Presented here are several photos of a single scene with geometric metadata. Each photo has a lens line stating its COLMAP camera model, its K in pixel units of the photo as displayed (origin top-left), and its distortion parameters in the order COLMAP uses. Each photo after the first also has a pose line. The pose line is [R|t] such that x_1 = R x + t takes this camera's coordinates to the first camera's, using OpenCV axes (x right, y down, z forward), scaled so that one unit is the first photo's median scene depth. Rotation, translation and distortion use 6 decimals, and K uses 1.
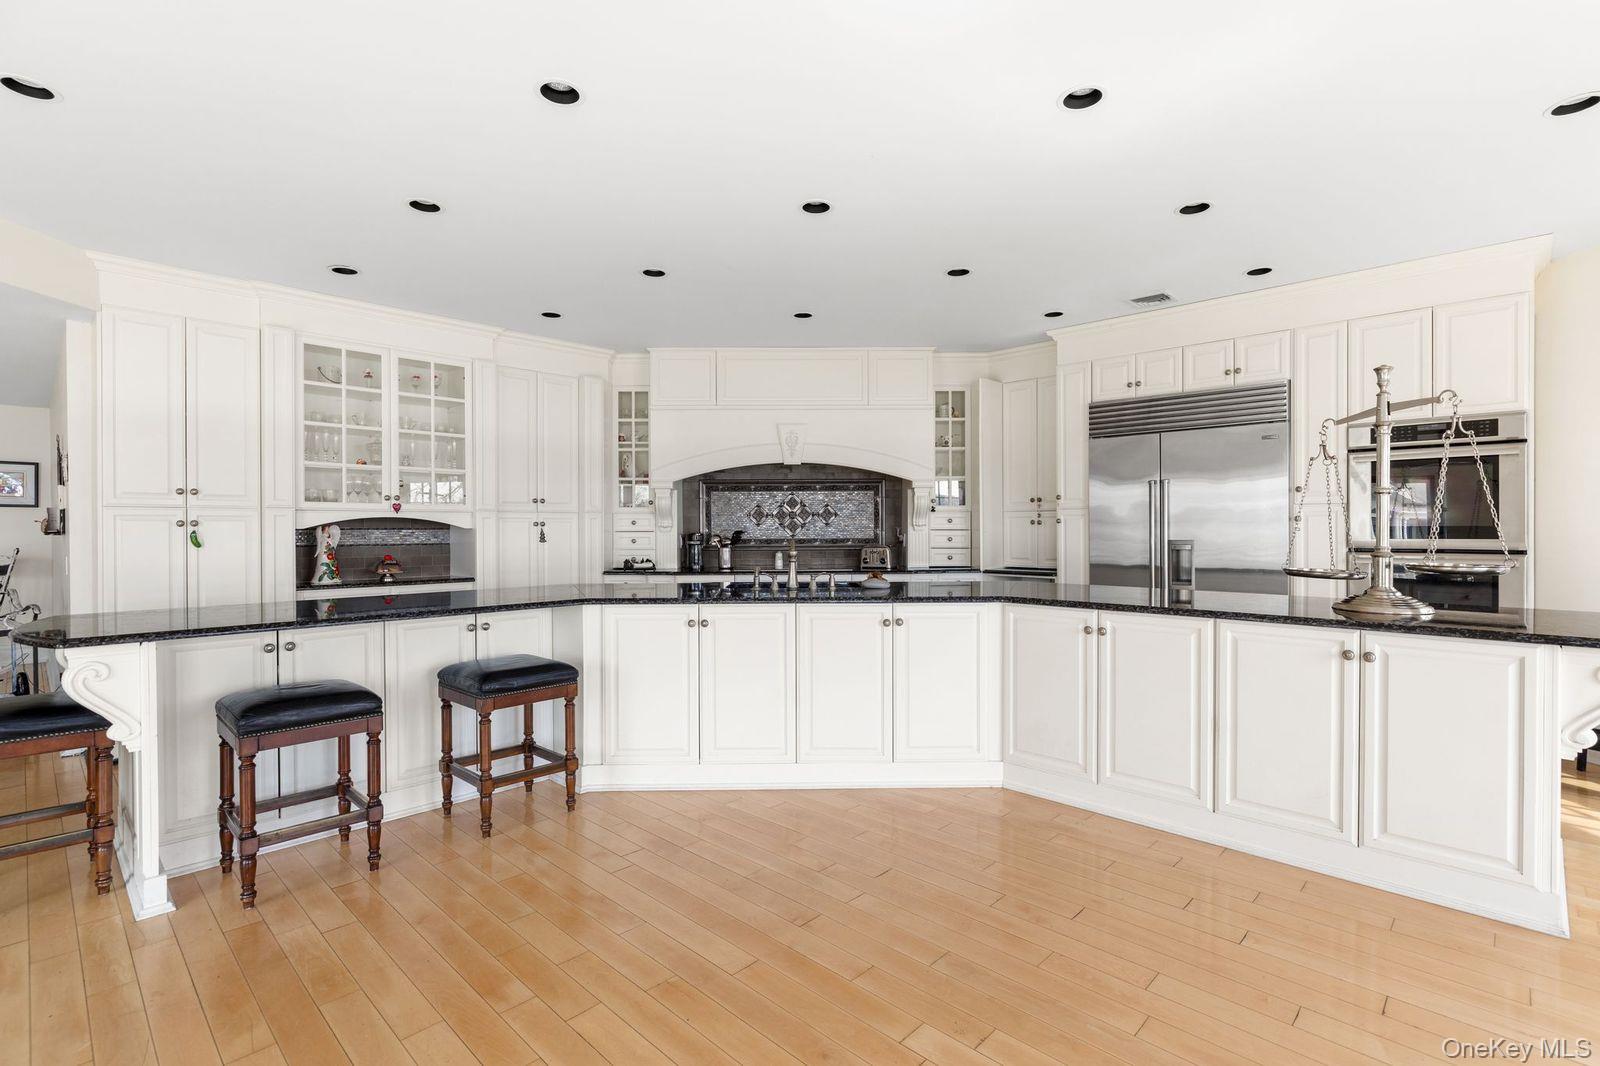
lens RADIAL K [[774.2, 0, 800.0], [0, 774.2, 533.0], [0, 0, 1]] dist [-0.001432, -0.000086]
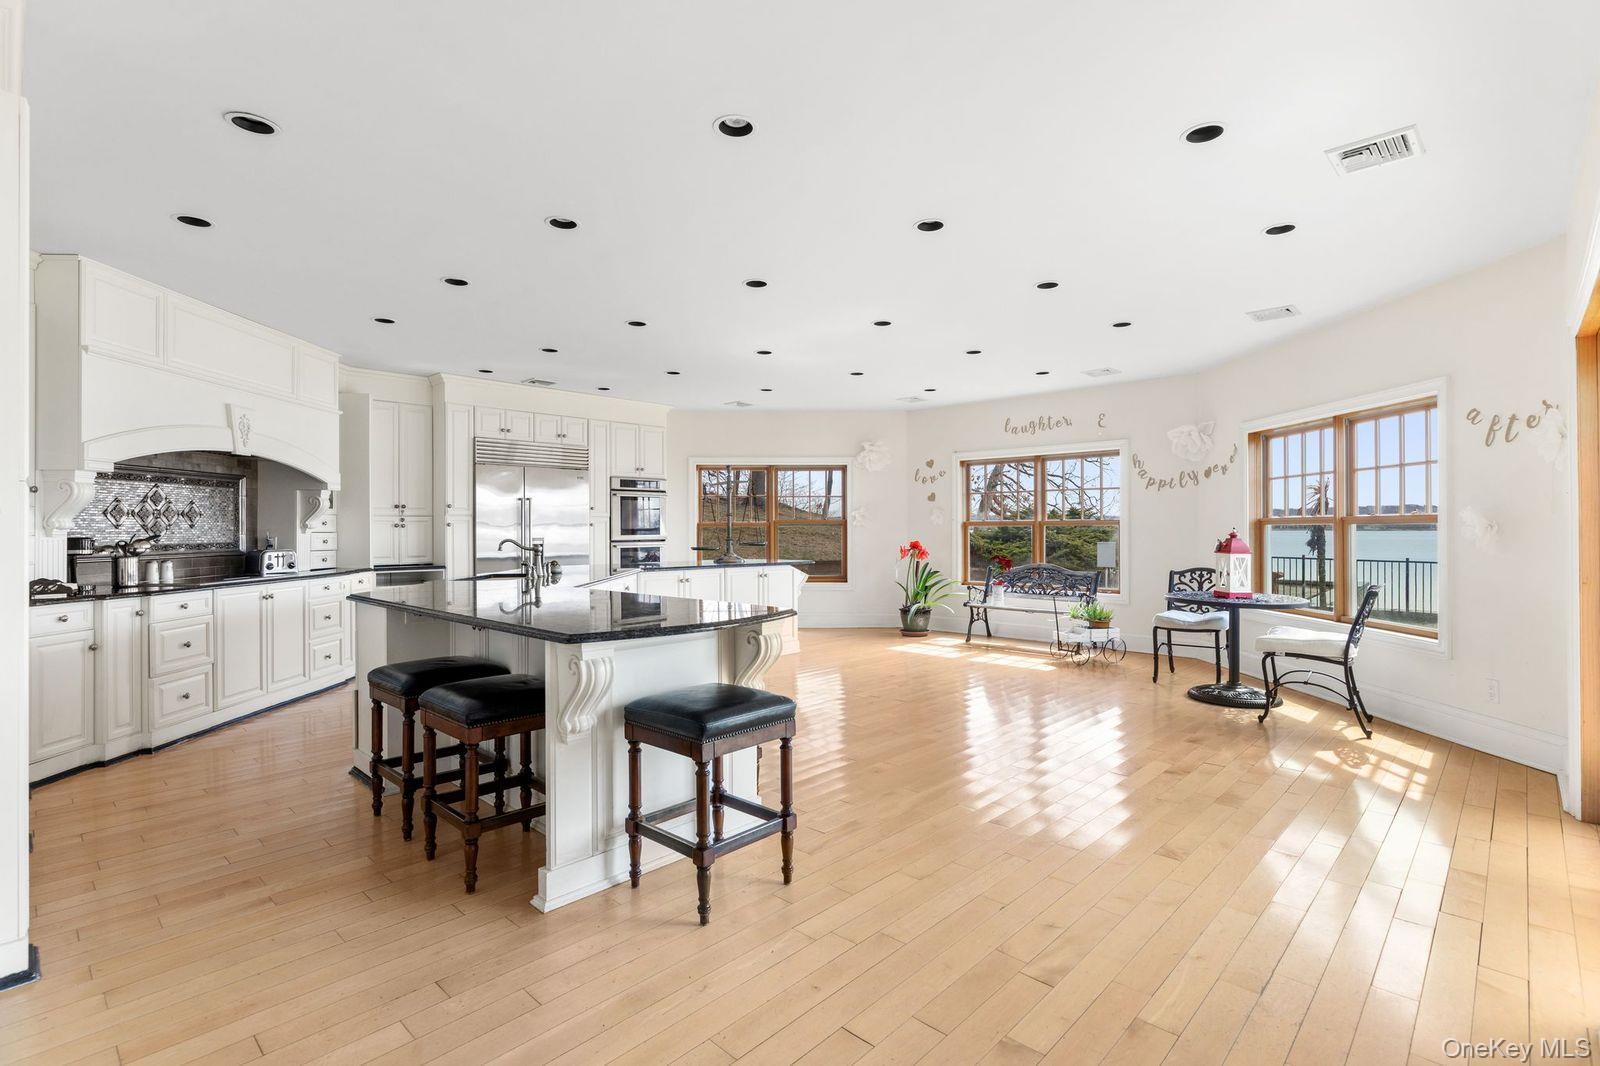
lens RADIAL K [[774.2, 0, 800.0], [0, 774.2, 533.0], [0, 0, 1]] dist [-0.001432, -0.000086]
pose [[-0.028426, -0.003880, 0.999588, -0.796821], [0.006760, 0.999969, 0.004073, -0.002870], [-0.999573, 0.006873, -0.028399, 0.384278]]
